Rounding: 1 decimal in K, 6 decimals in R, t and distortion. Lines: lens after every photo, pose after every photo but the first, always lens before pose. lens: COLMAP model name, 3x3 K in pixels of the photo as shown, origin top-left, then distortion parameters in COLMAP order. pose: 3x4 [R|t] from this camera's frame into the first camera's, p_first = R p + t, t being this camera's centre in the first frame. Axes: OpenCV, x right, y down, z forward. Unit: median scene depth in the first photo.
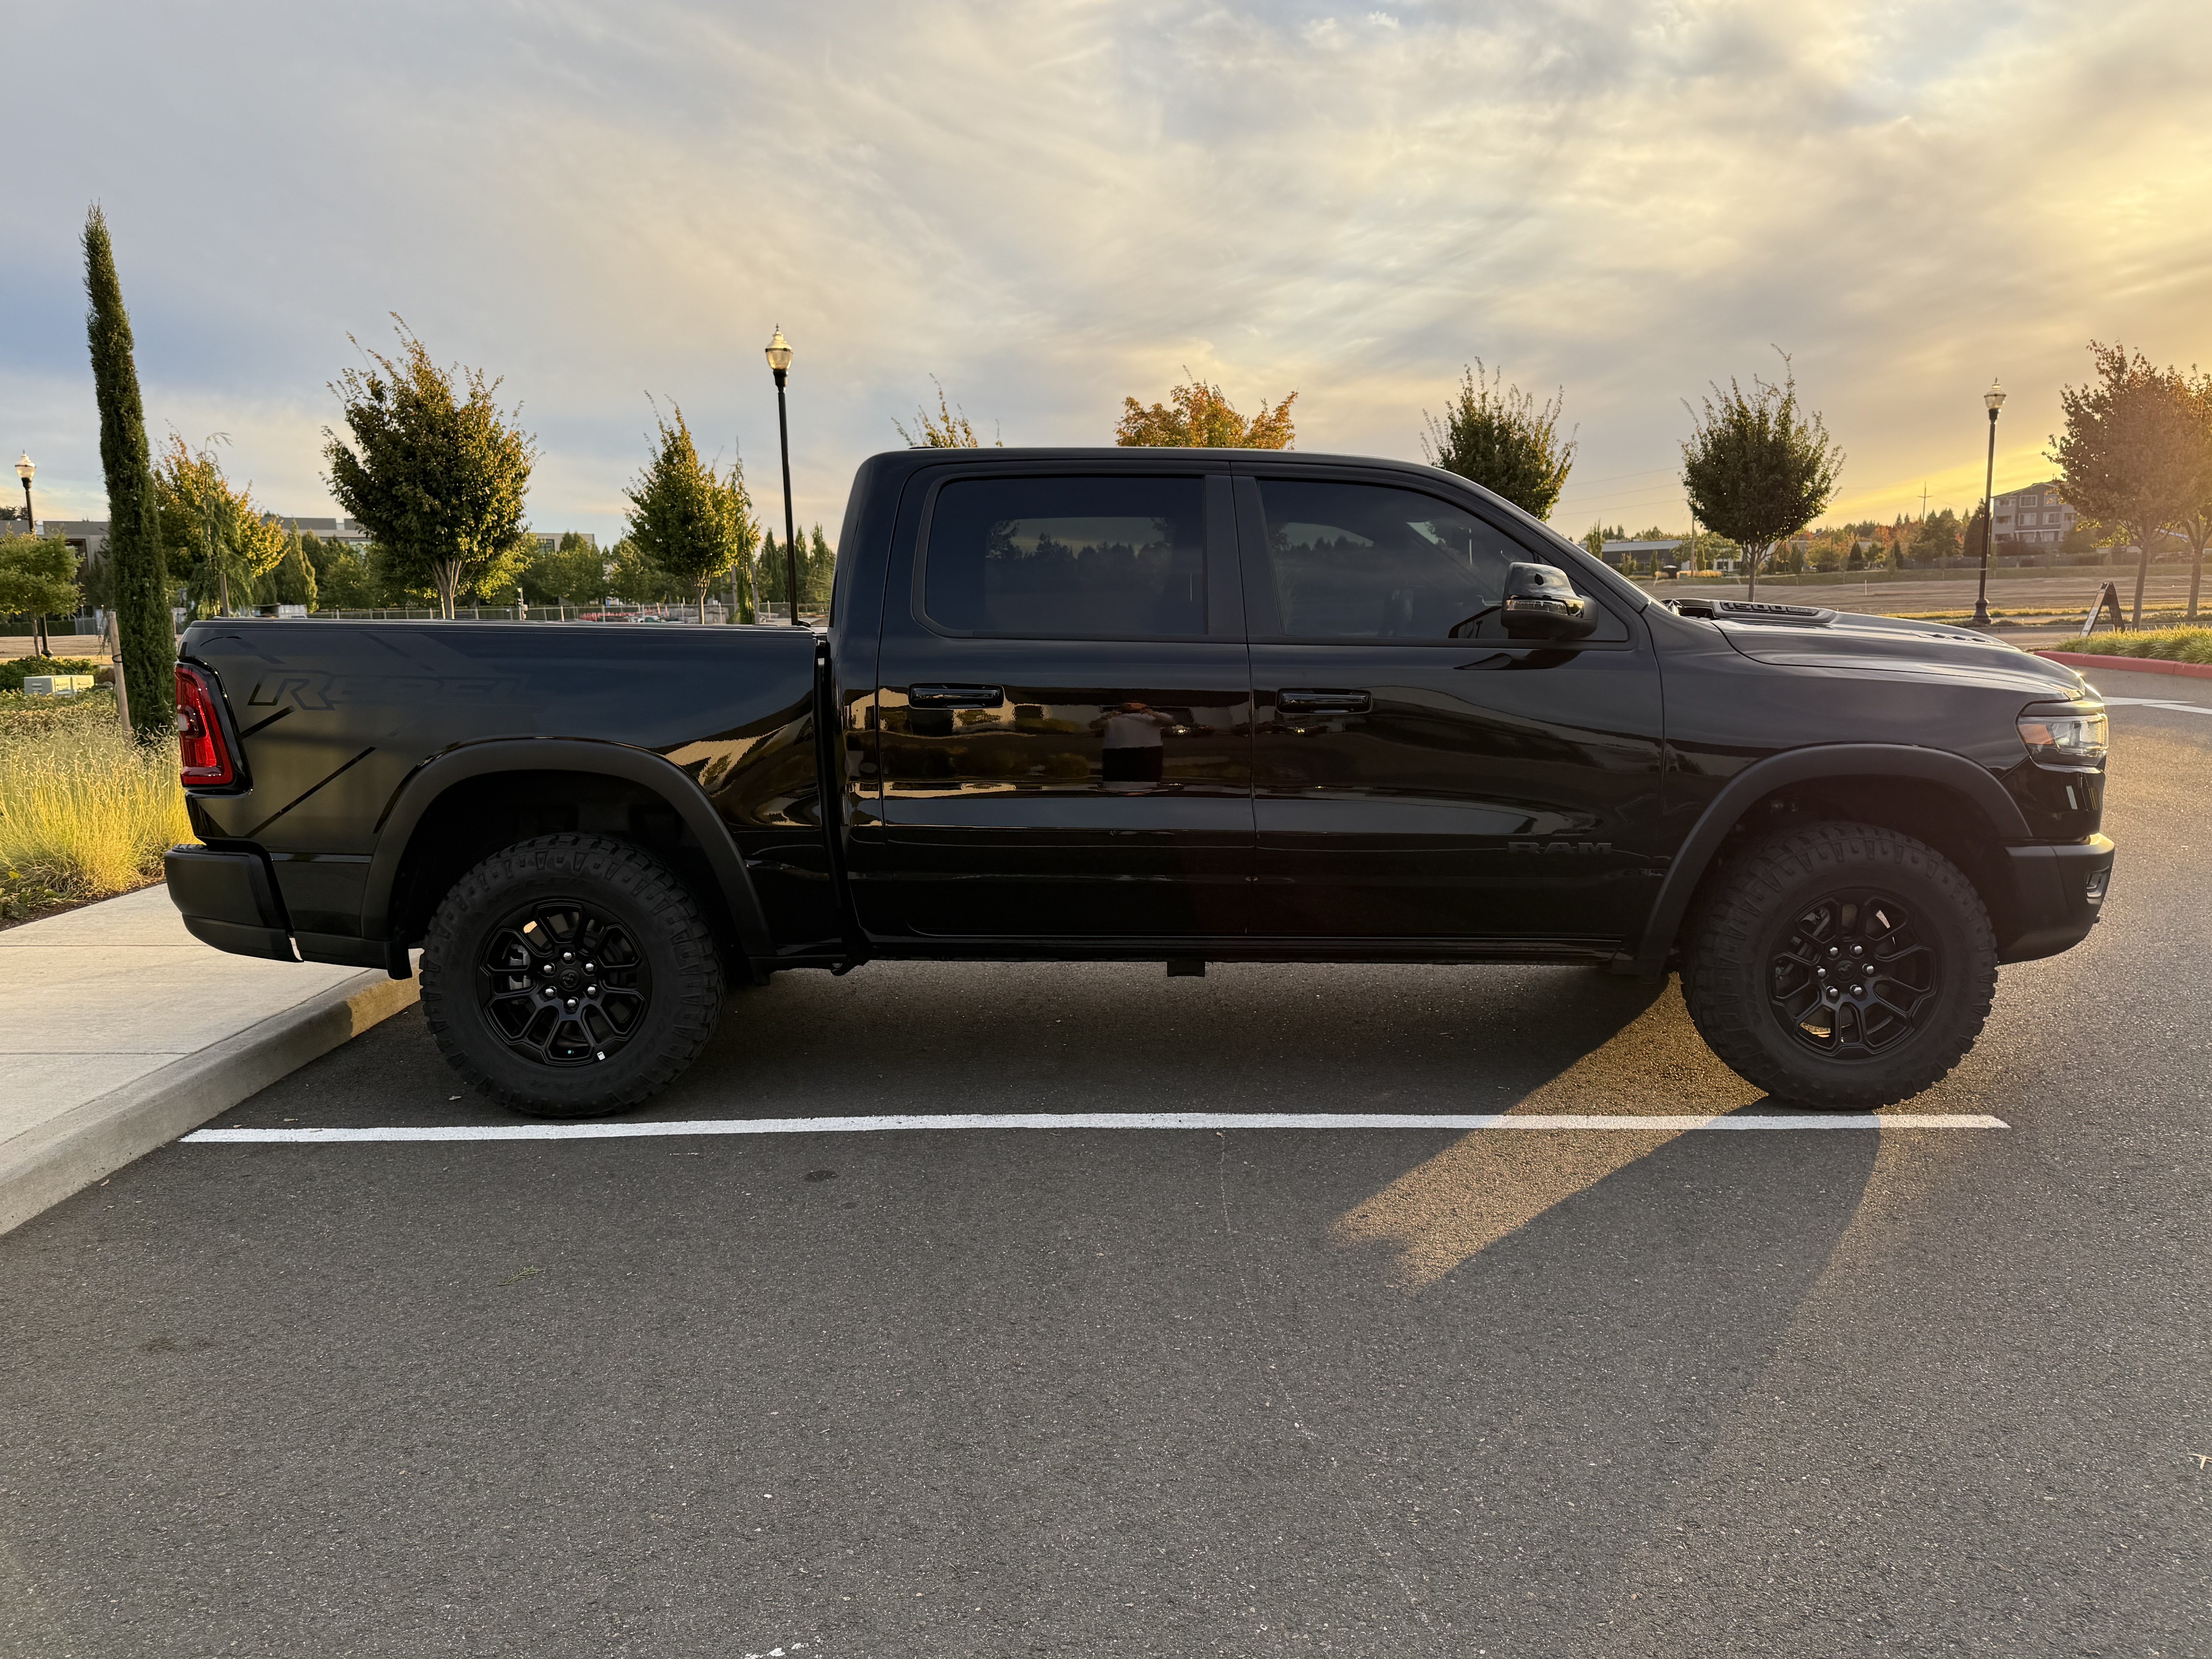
lens RADIAL K [[1597.9, 0, 1104.5], [0, 1597.9, 826.1], [0, 0, 1]] dist [0.065648, -0.025779]
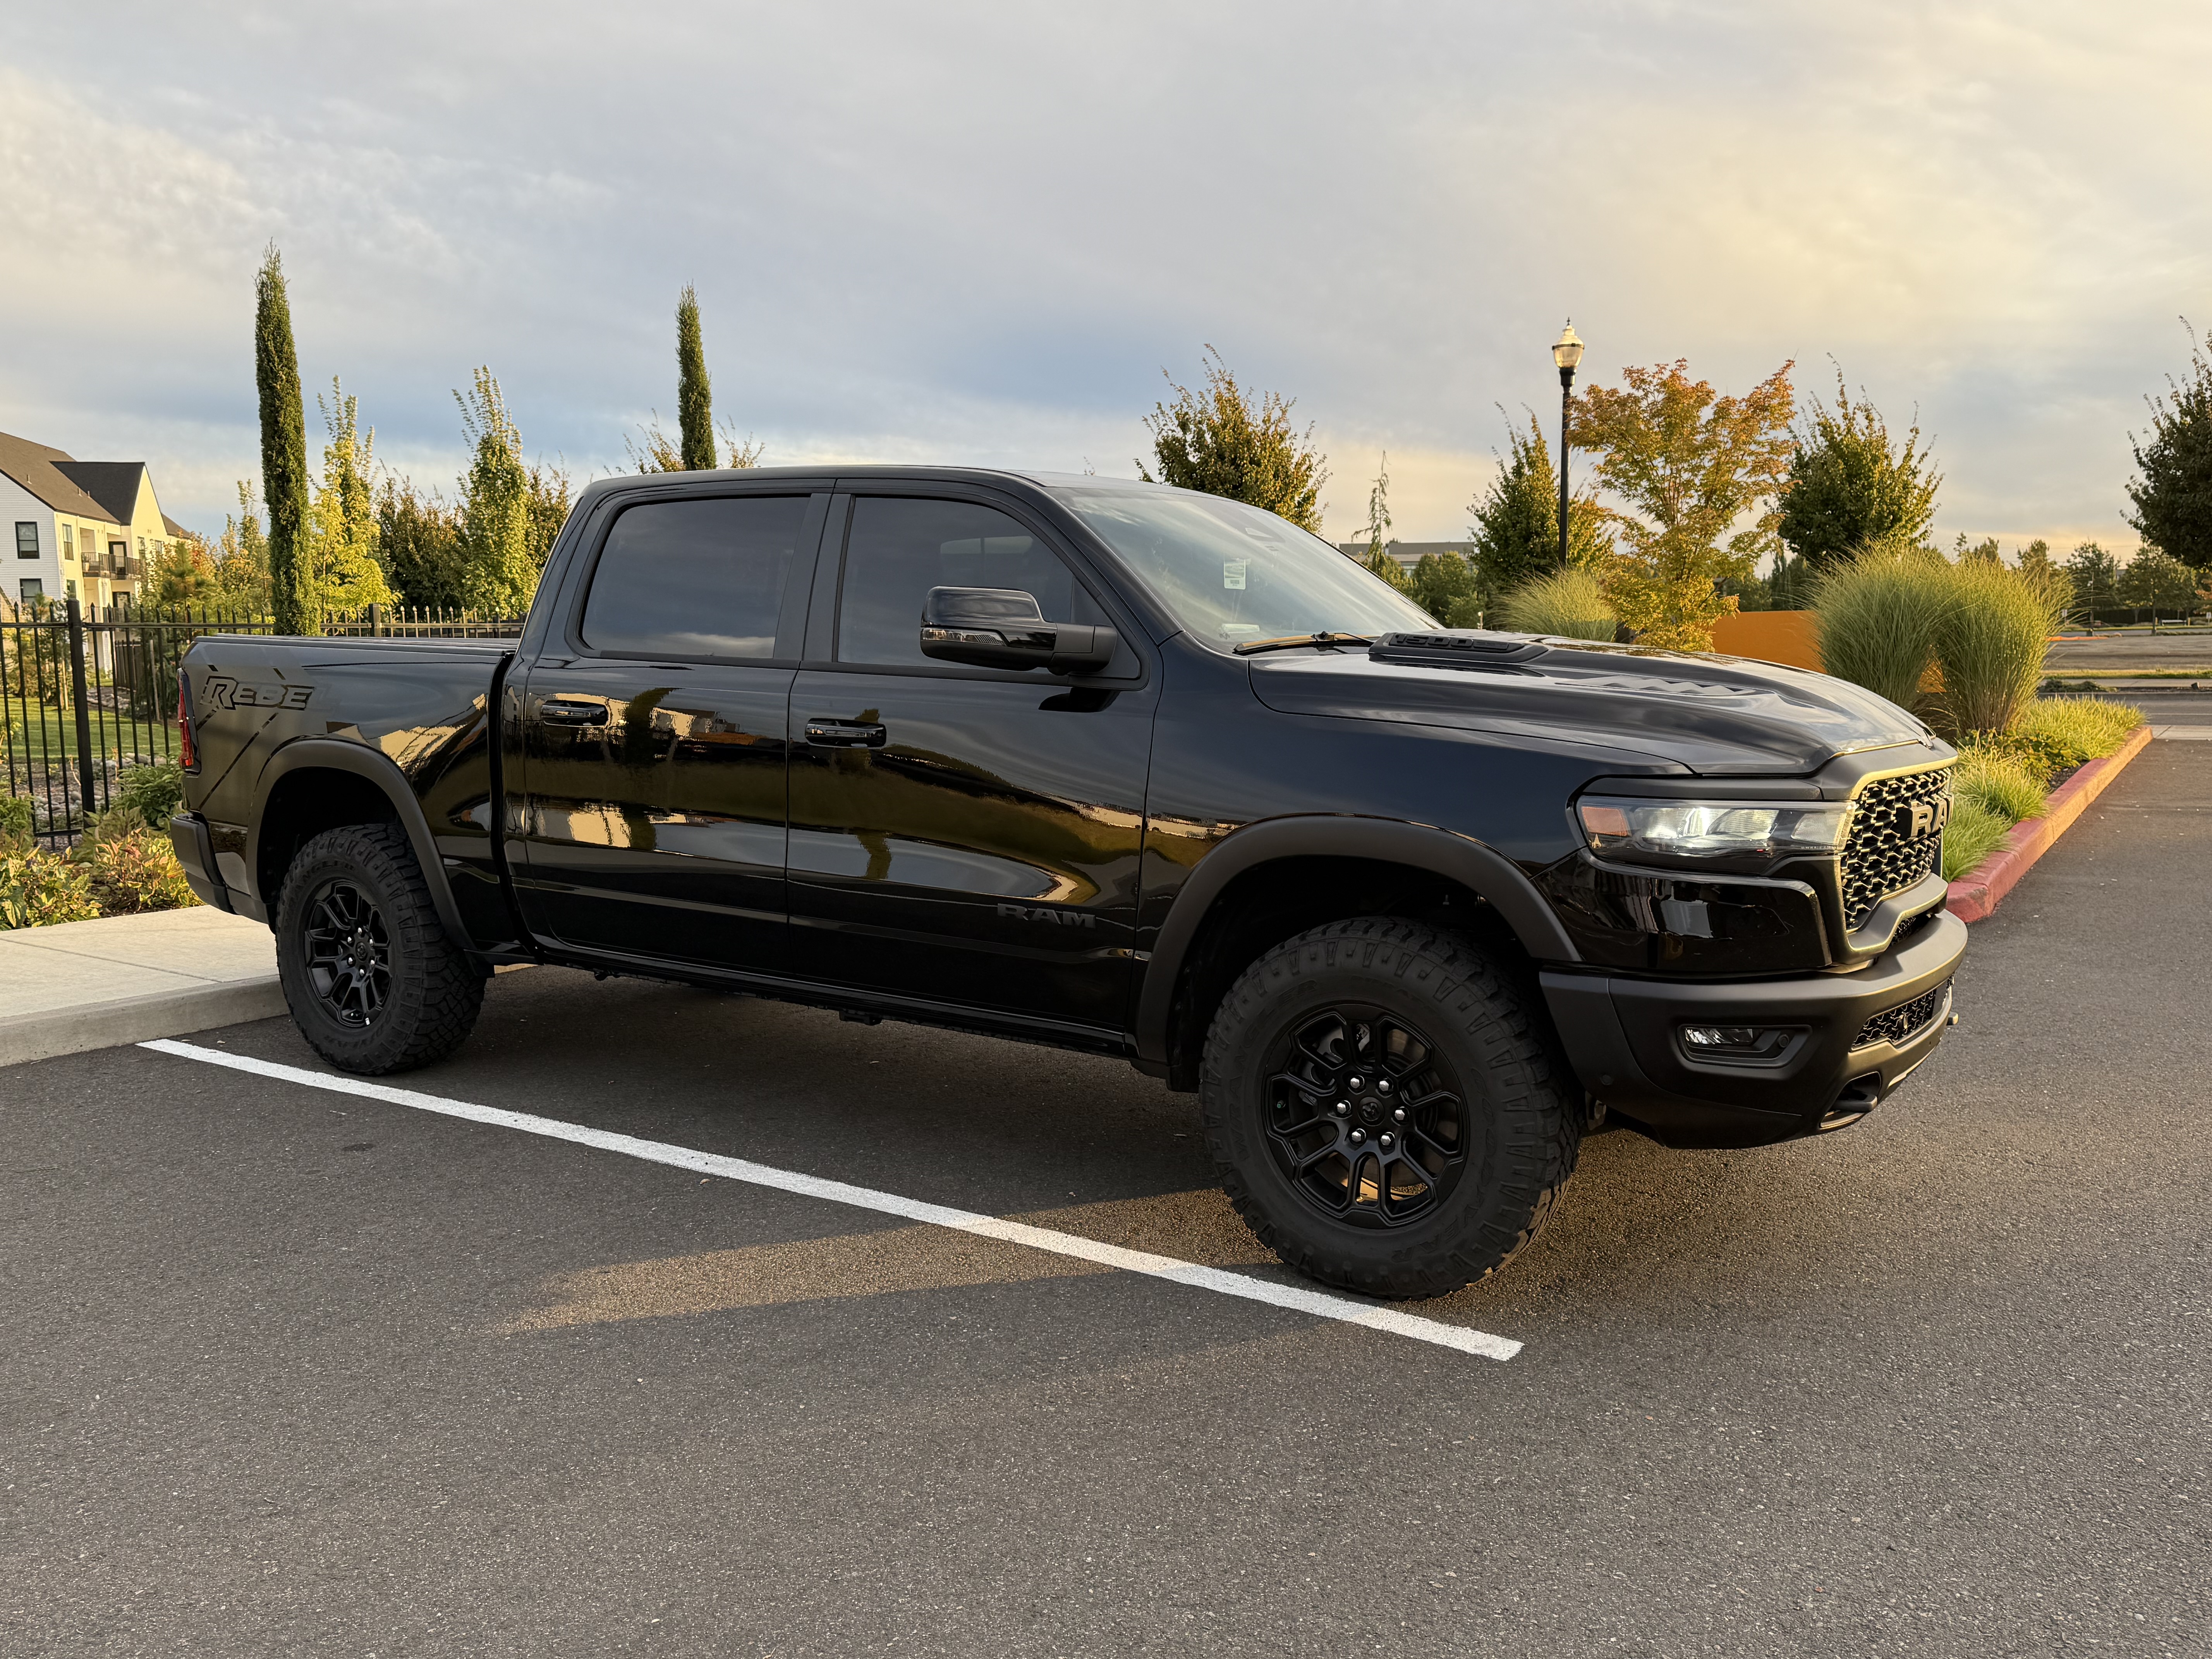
lens RADIAL K [[1780.8, 0, 1111.1], [0, 1780.8, 851.1], [0, 0, 1]] dist [0.040738, -0.059312]
pose [[0.842134, 0.074268, -0.534129, 0.348990], [-0.081968, 0.996591, 0.009336, -0.013728], [0.533002, 0.035919, 0.845351, 0.095365]]
